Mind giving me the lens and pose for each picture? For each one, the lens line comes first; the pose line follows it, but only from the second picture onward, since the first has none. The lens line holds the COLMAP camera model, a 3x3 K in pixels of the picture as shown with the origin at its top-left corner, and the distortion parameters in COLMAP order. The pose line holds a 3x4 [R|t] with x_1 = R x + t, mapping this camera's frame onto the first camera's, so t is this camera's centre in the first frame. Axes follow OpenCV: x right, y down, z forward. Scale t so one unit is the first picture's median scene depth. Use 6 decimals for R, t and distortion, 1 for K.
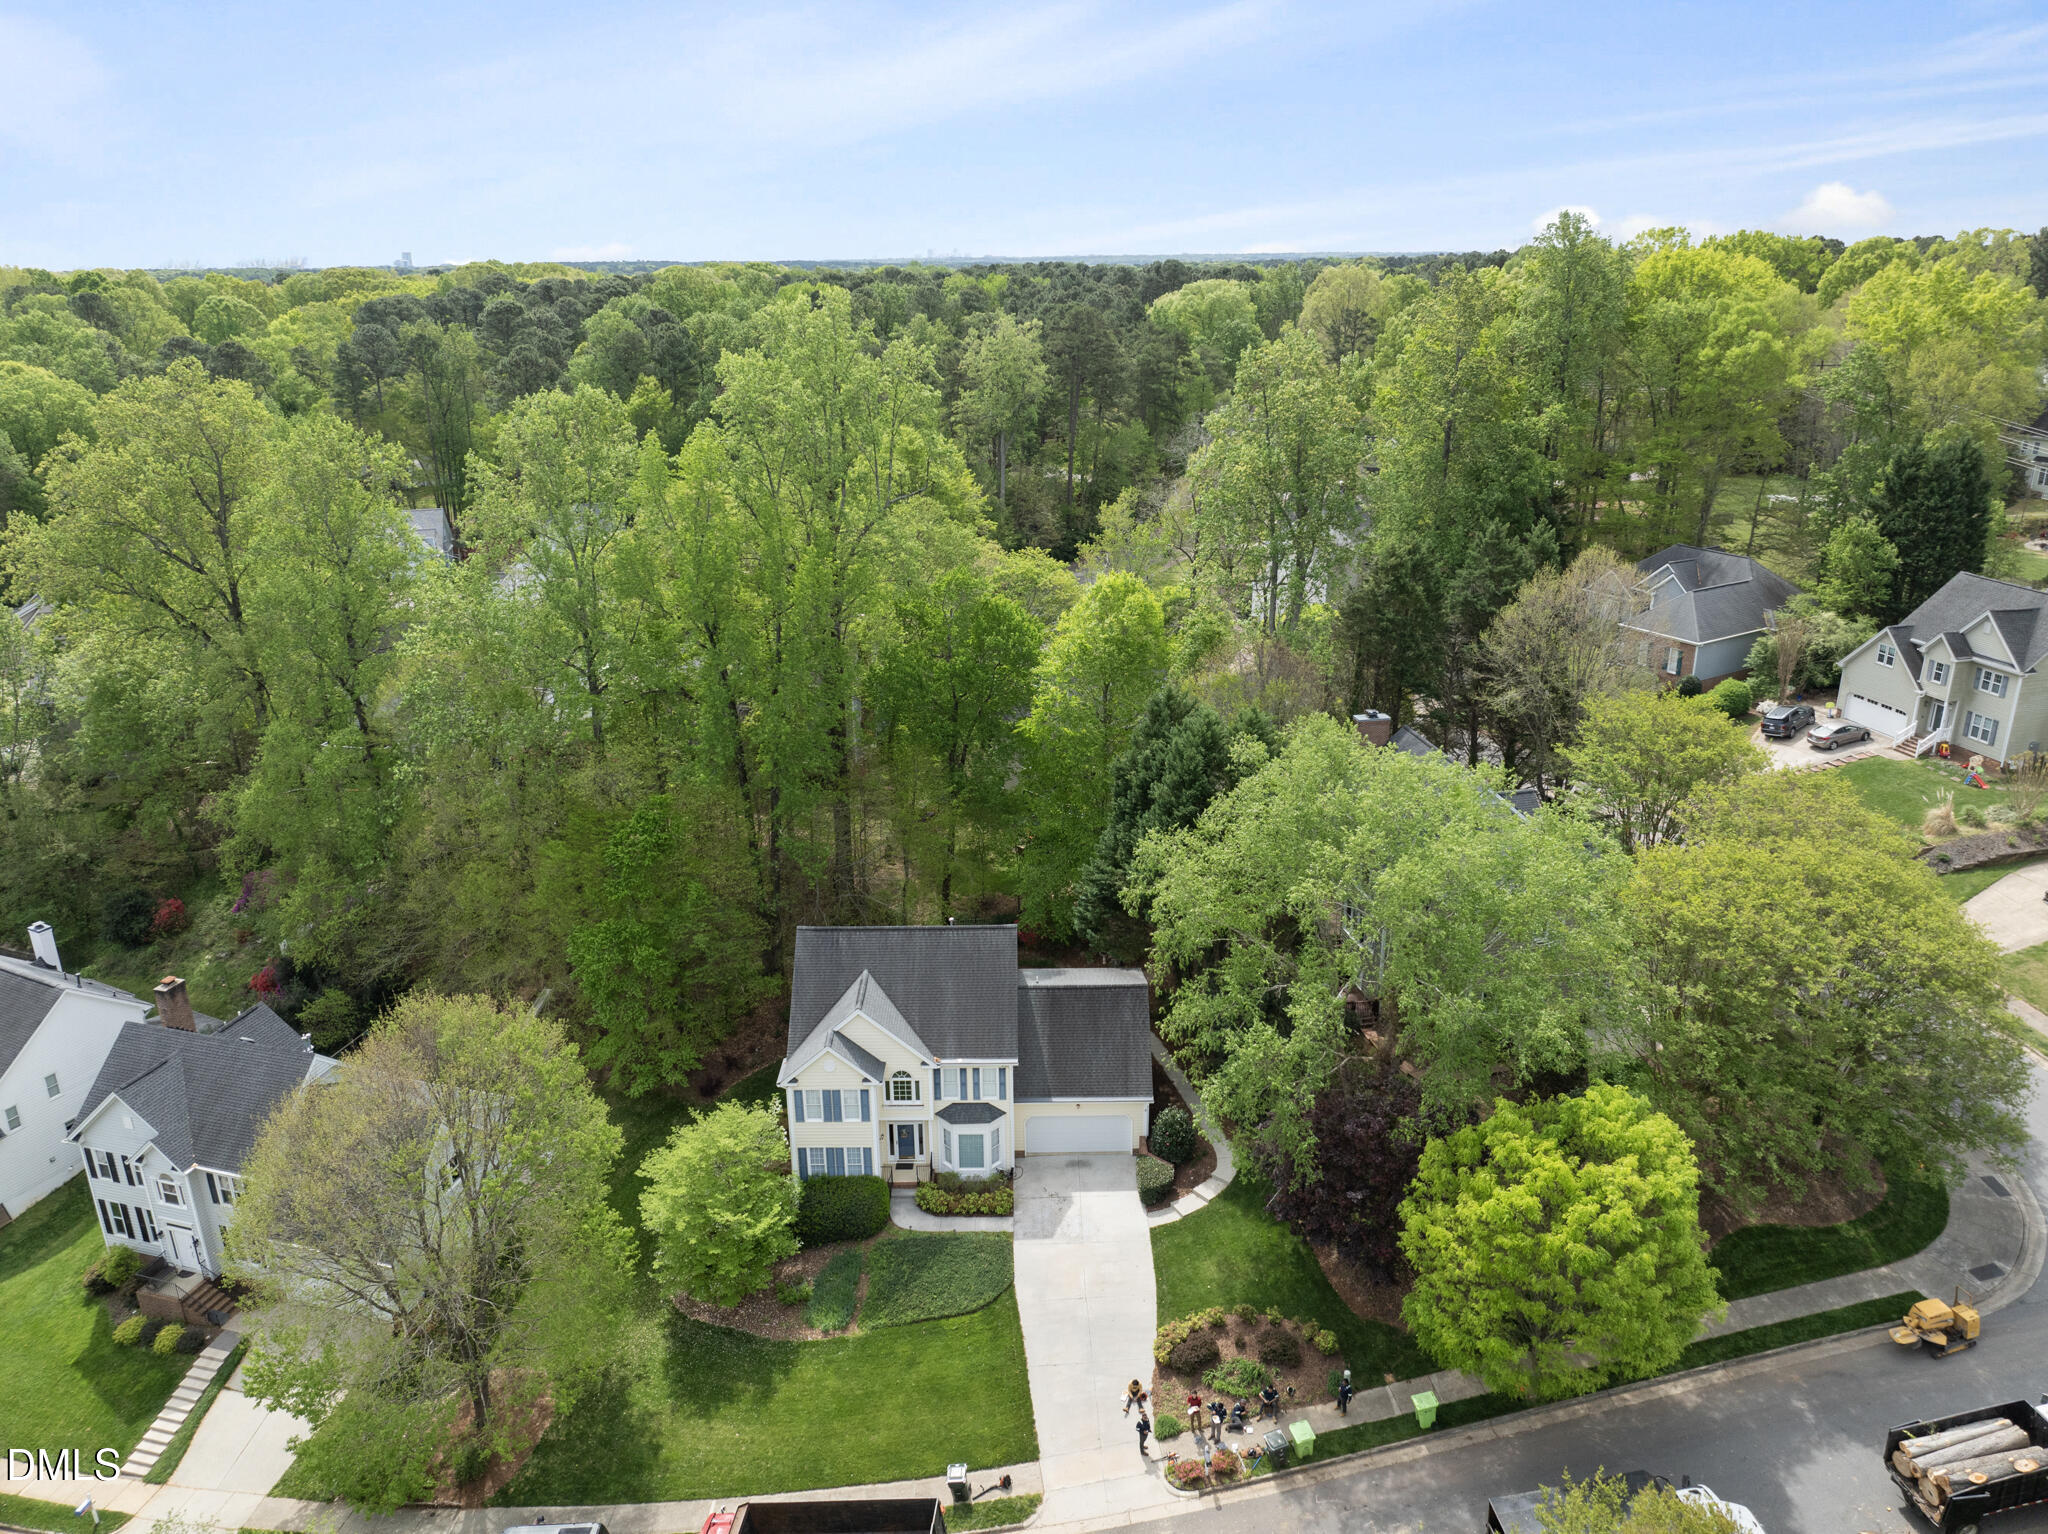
lens RADIAL K [[1441.6, 0, 1027.3], [0, 1441.6, 758.2], [0, 0, 1]] dist [-0.033328, -0.002909]
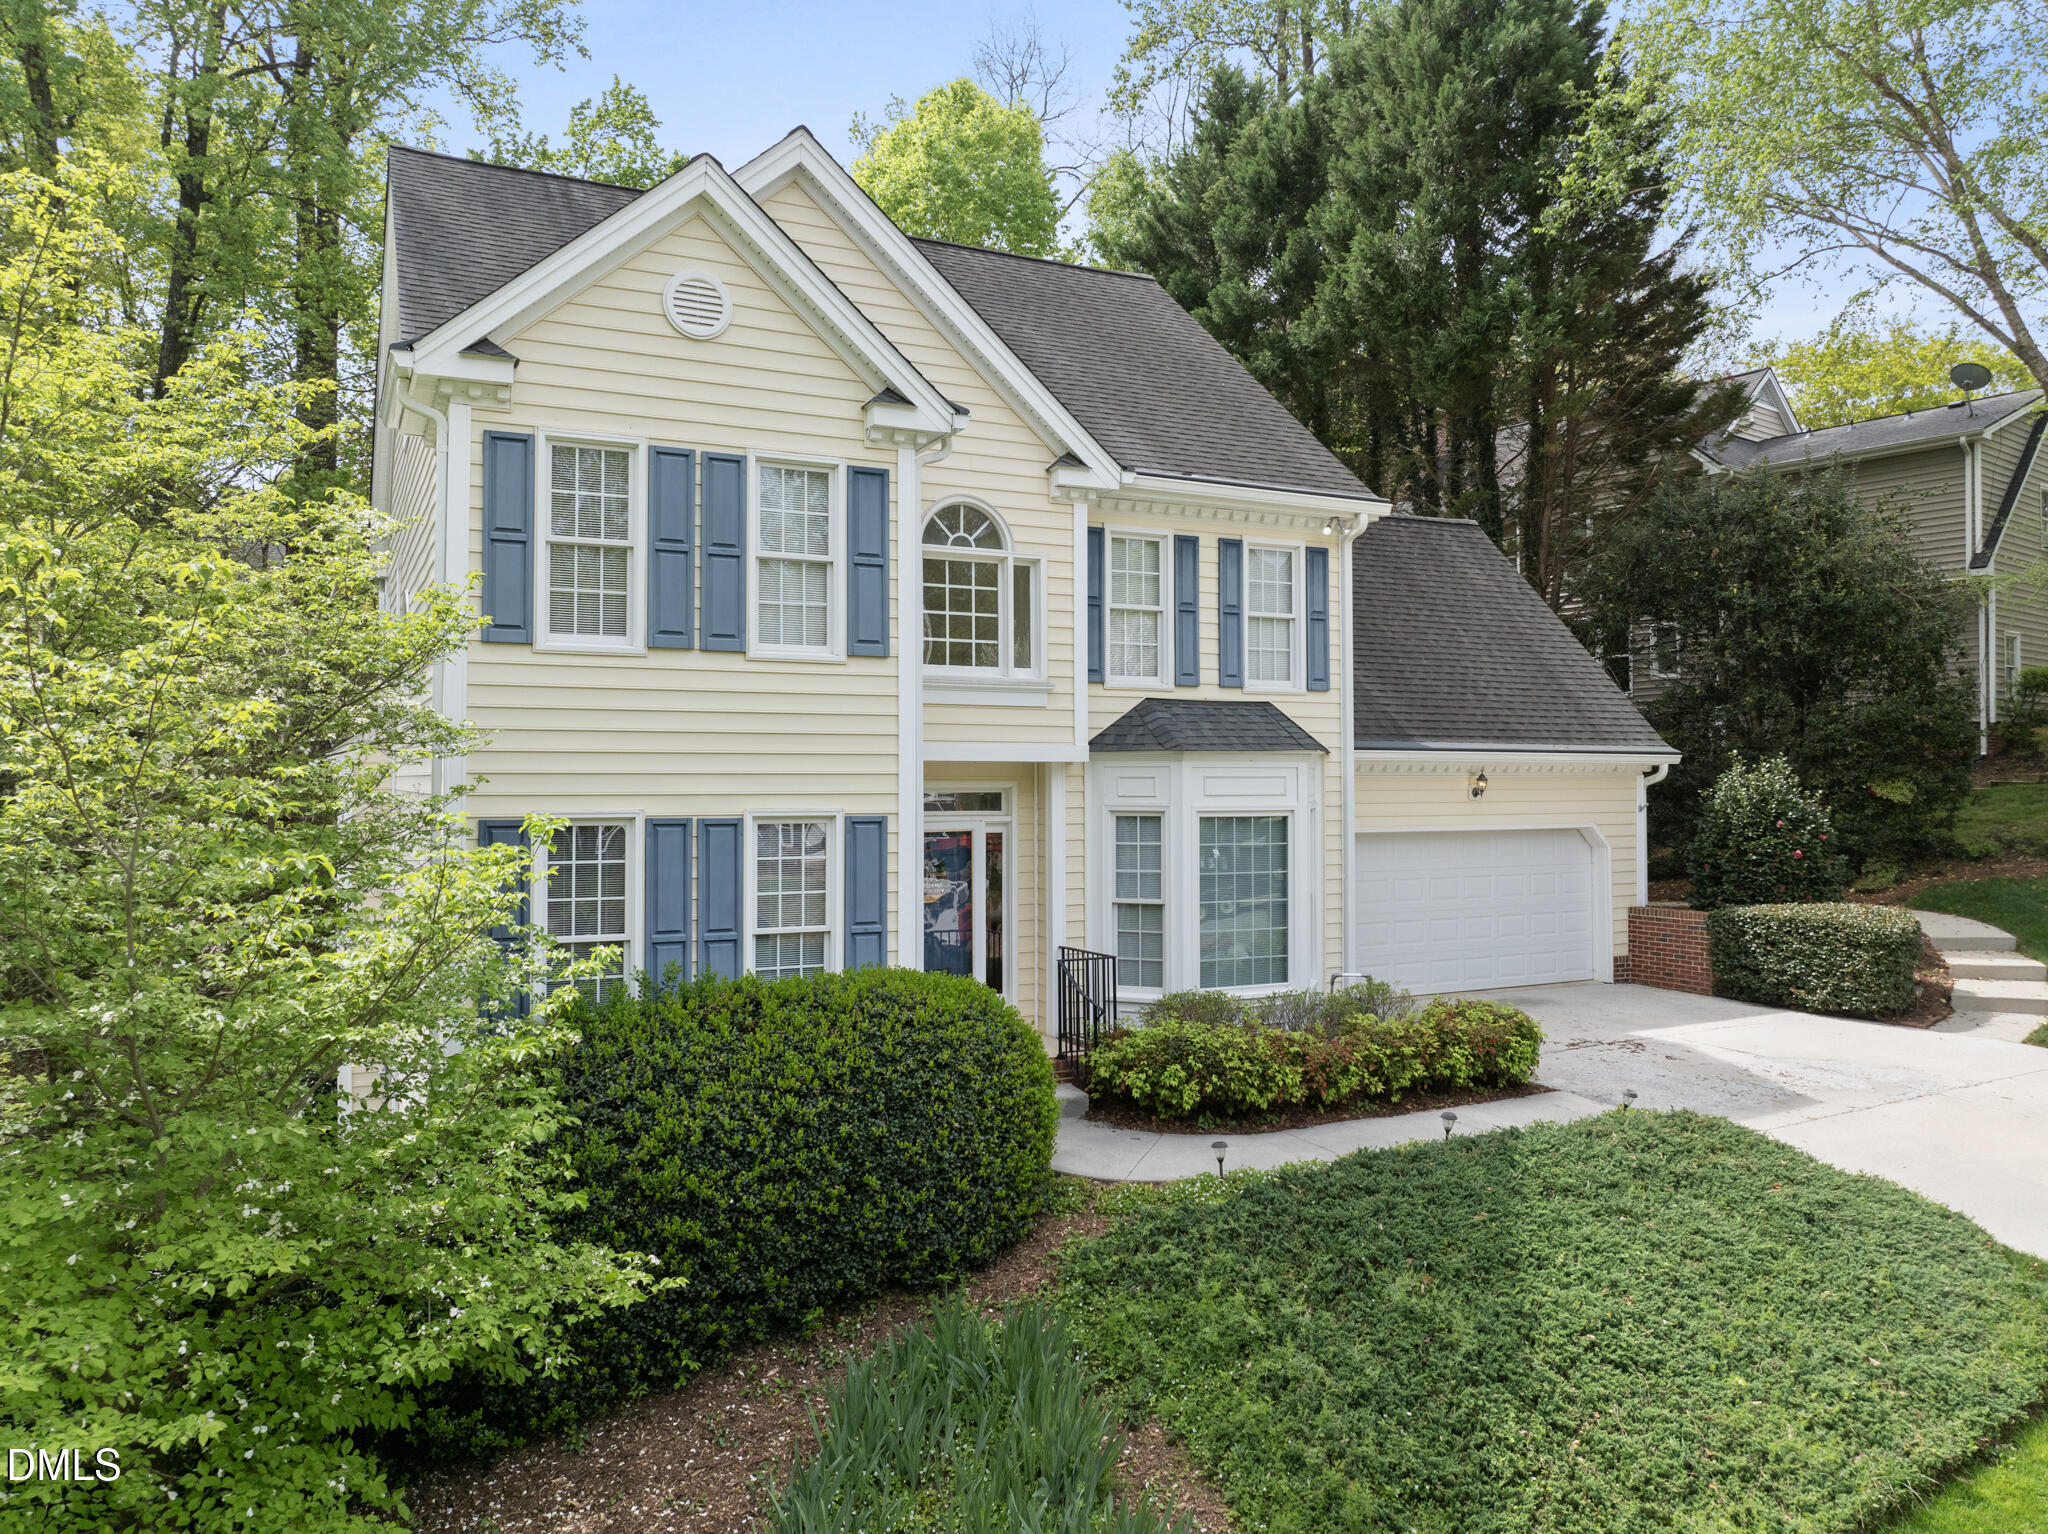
lens RADIAL K [[1441.6, 0, 1035.3], [0, 1441.6, 769.5], [0, 0, 1]] dist [-0.033328, -0.002909]
pose [[0.900740, 0.009359, 0.434259, -0.171062], [0.138125, 0.941700, -0.306793, 0.320769], [-0.411813, 0.336323, 0.846934, 0.811784]]
